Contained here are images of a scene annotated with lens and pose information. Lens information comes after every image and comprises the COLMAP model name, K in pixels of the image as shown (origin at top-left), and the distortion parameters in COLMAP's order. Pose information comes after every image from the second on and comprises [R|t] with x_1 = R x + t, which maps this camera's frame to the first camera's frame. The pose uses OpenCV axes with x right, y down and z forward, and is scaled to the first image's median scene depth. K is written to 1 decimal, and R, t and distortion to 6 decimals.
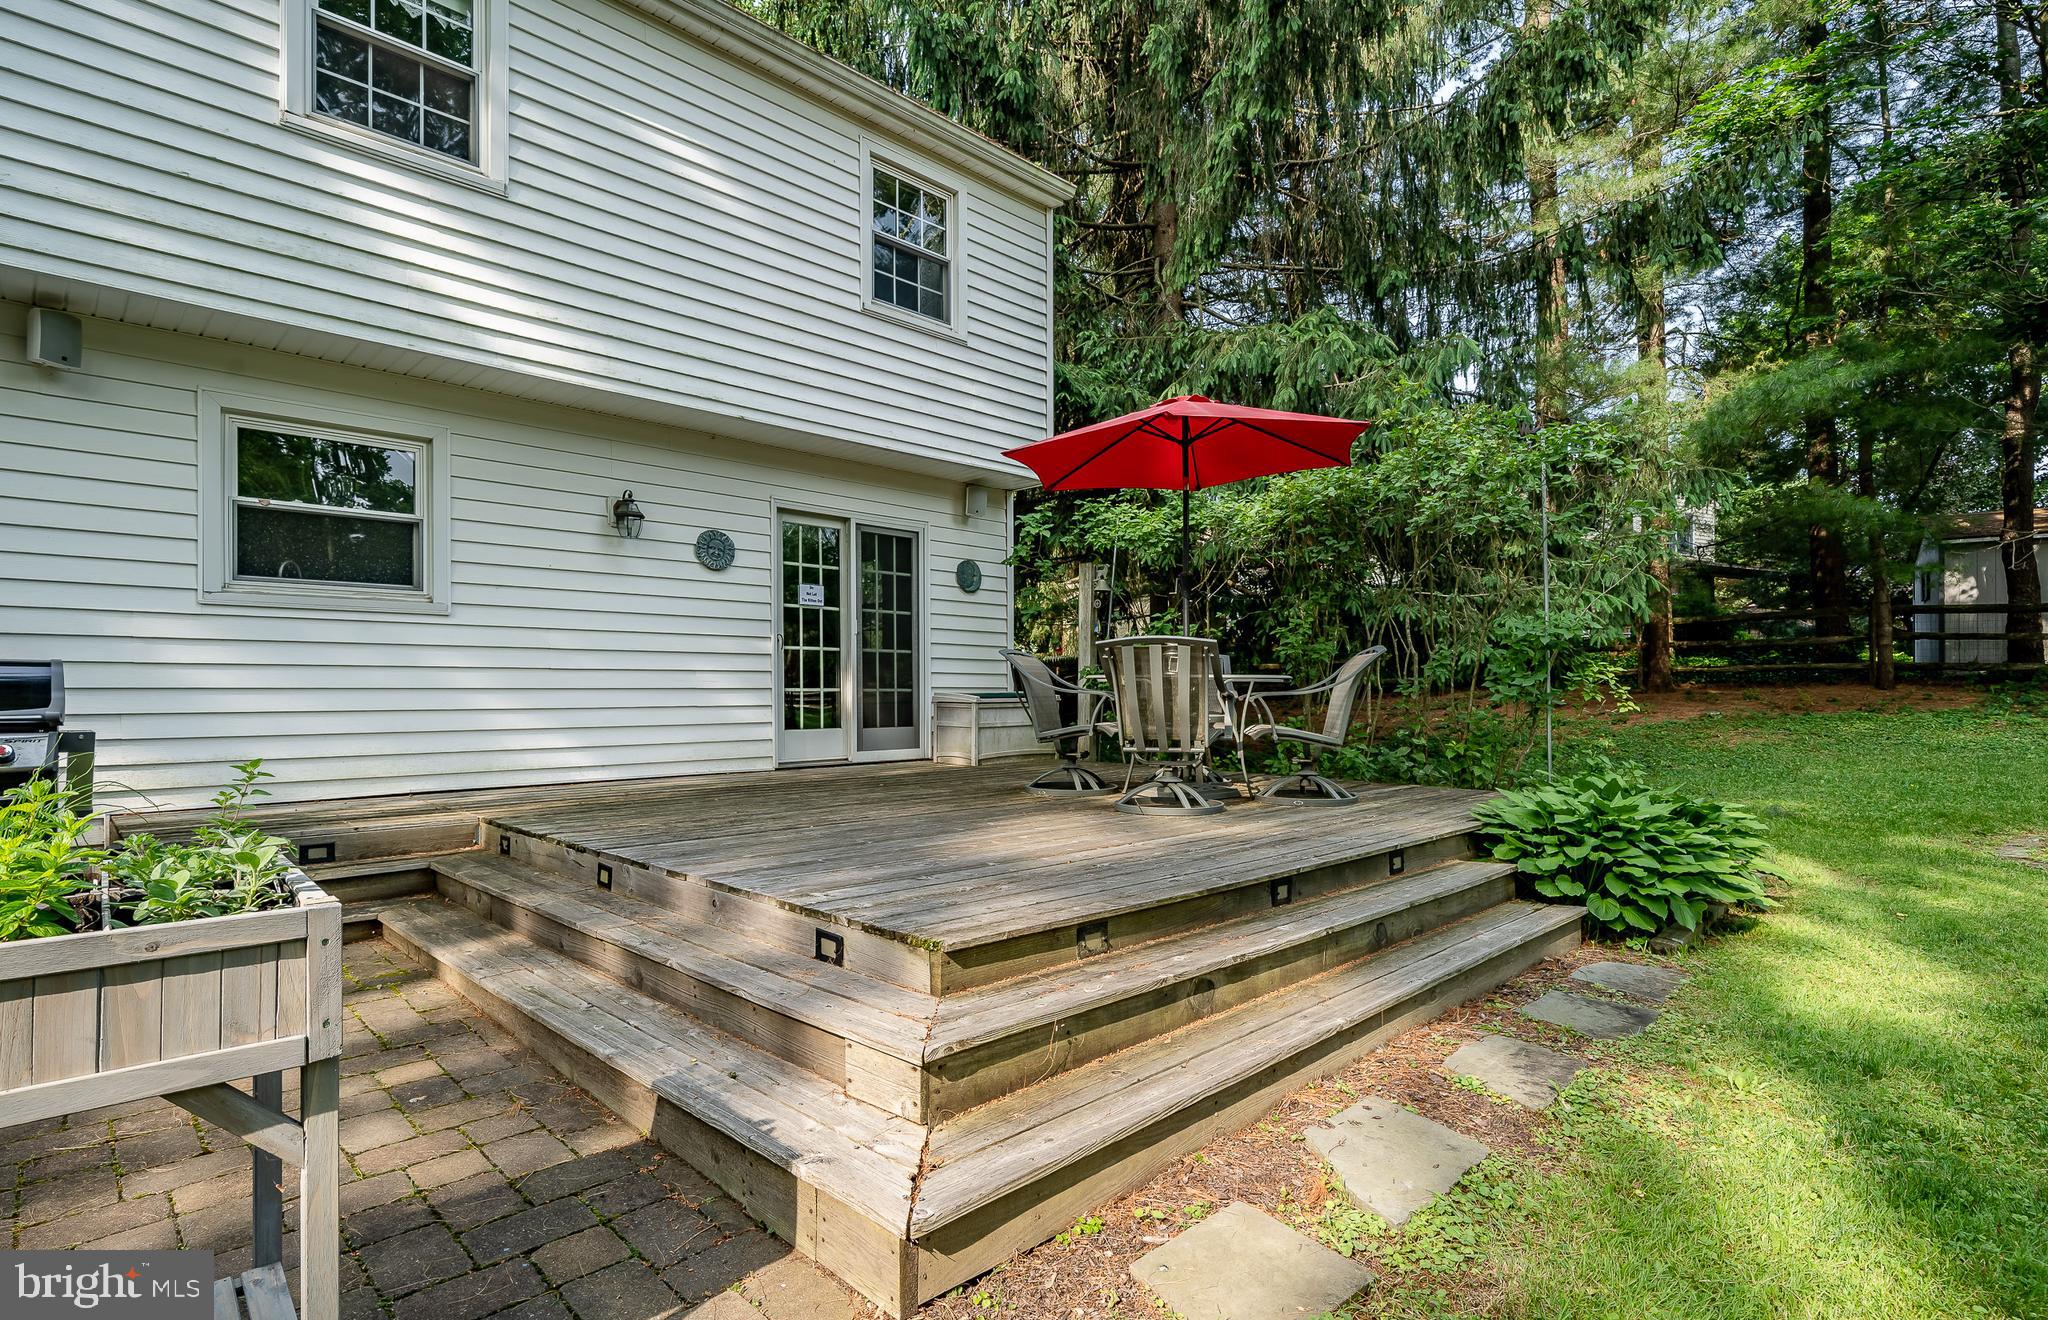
lens RADIAL K [[1010.0, 0, 1021.3], [0, 1010.0, 666.0], [0, 0, 1]] dist [0.014726, -0.000080]
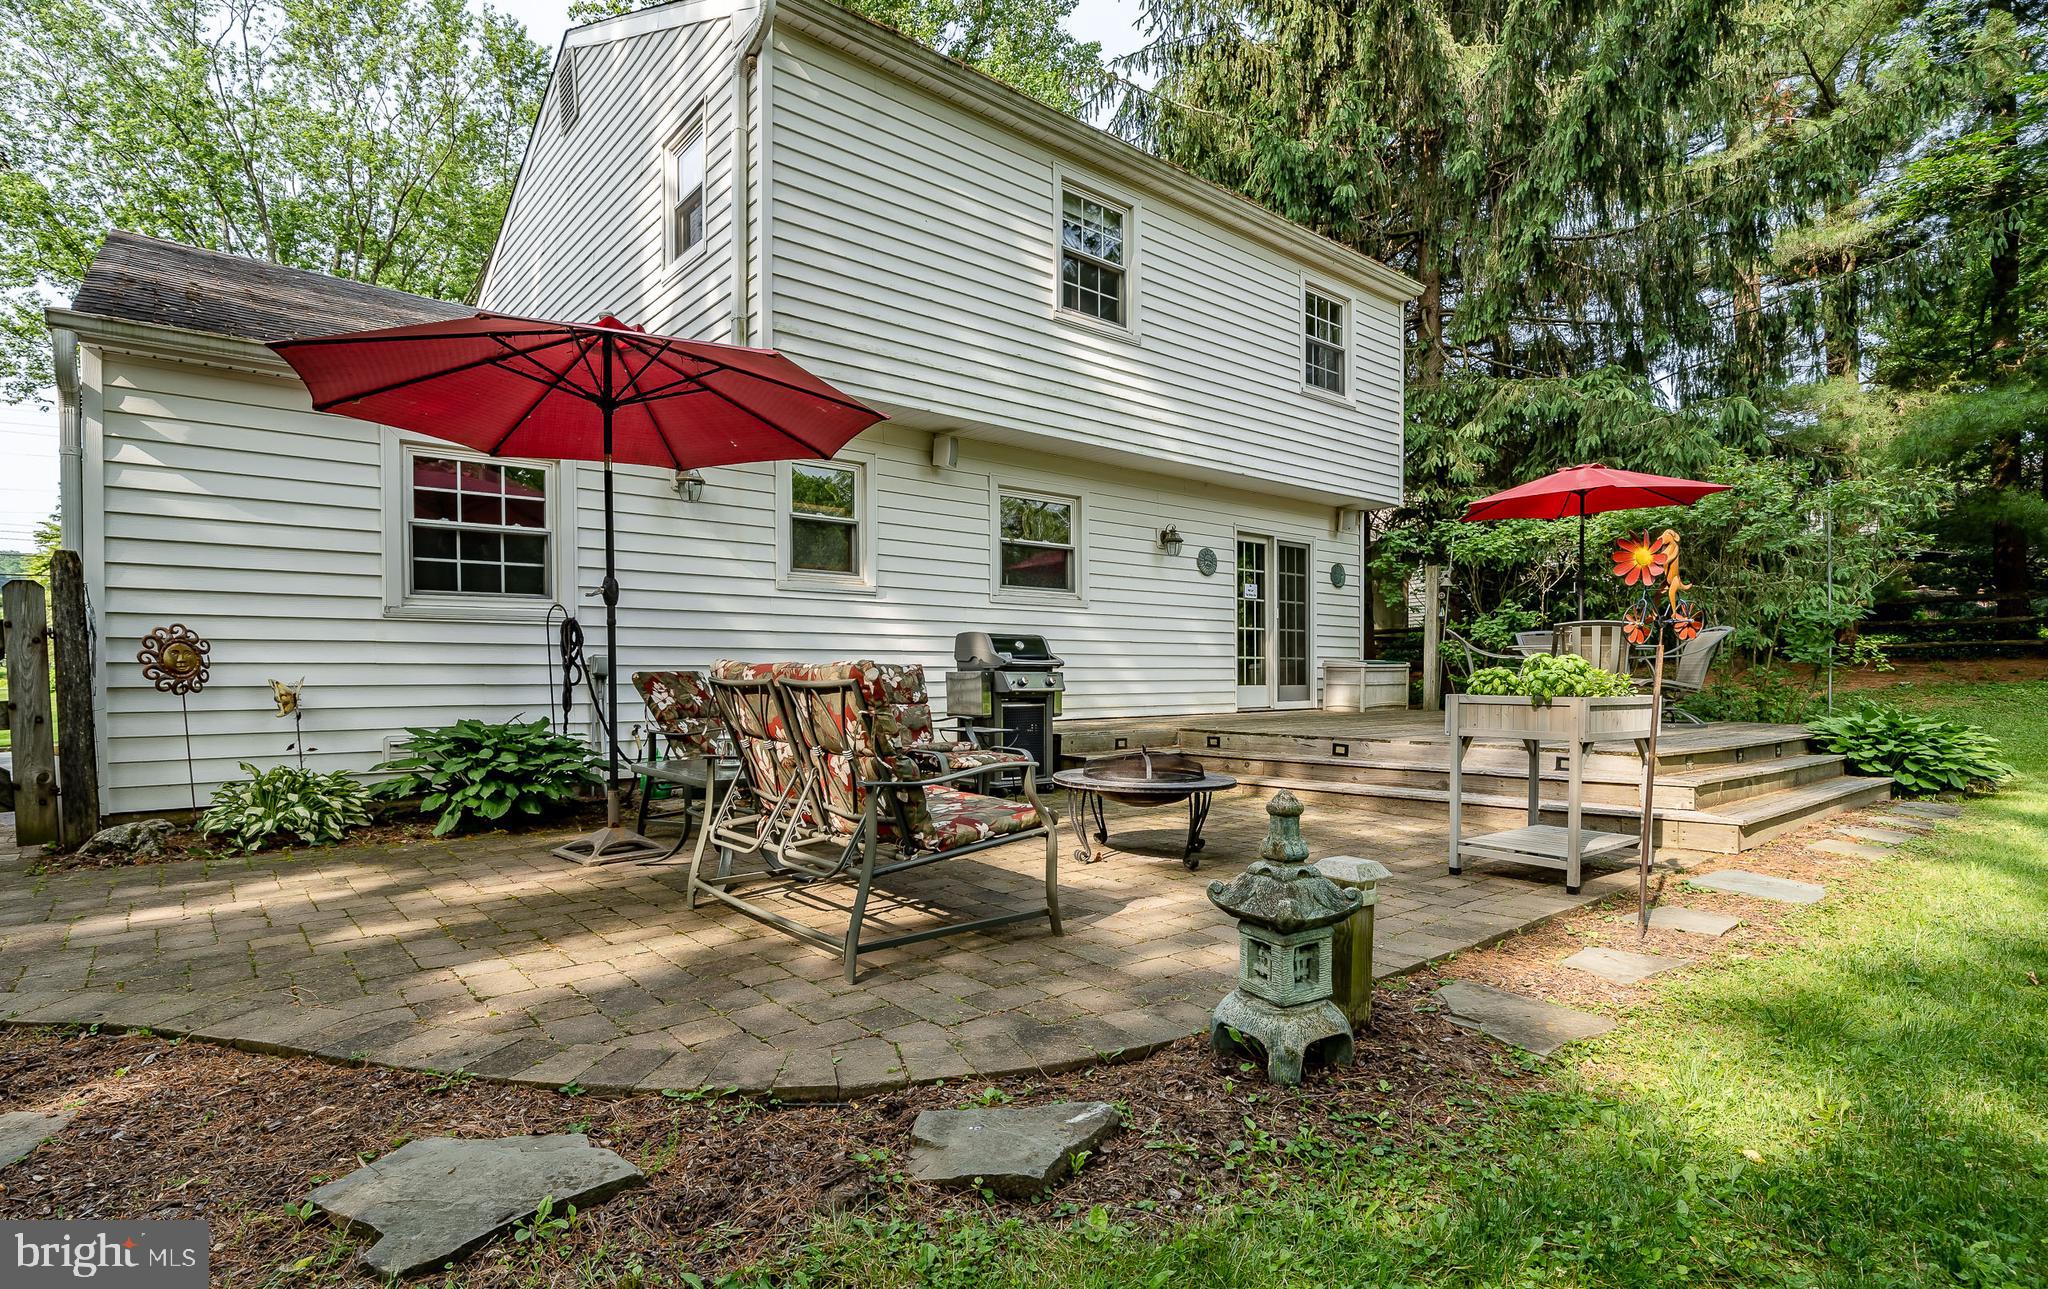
lens RADIAL K [[1032.3, 0, 1025.8], [0, 1032.3, 660.6], [0, 0, 1]] dist [0.031712, 0.000163]
pose [[0.998015, 0.001590, -0.062962, -0.424598], [-0.000669, 0.999893, 0.014636, 0.006637], [0.062978, -0.014565, 0.997909, -0.465096]]
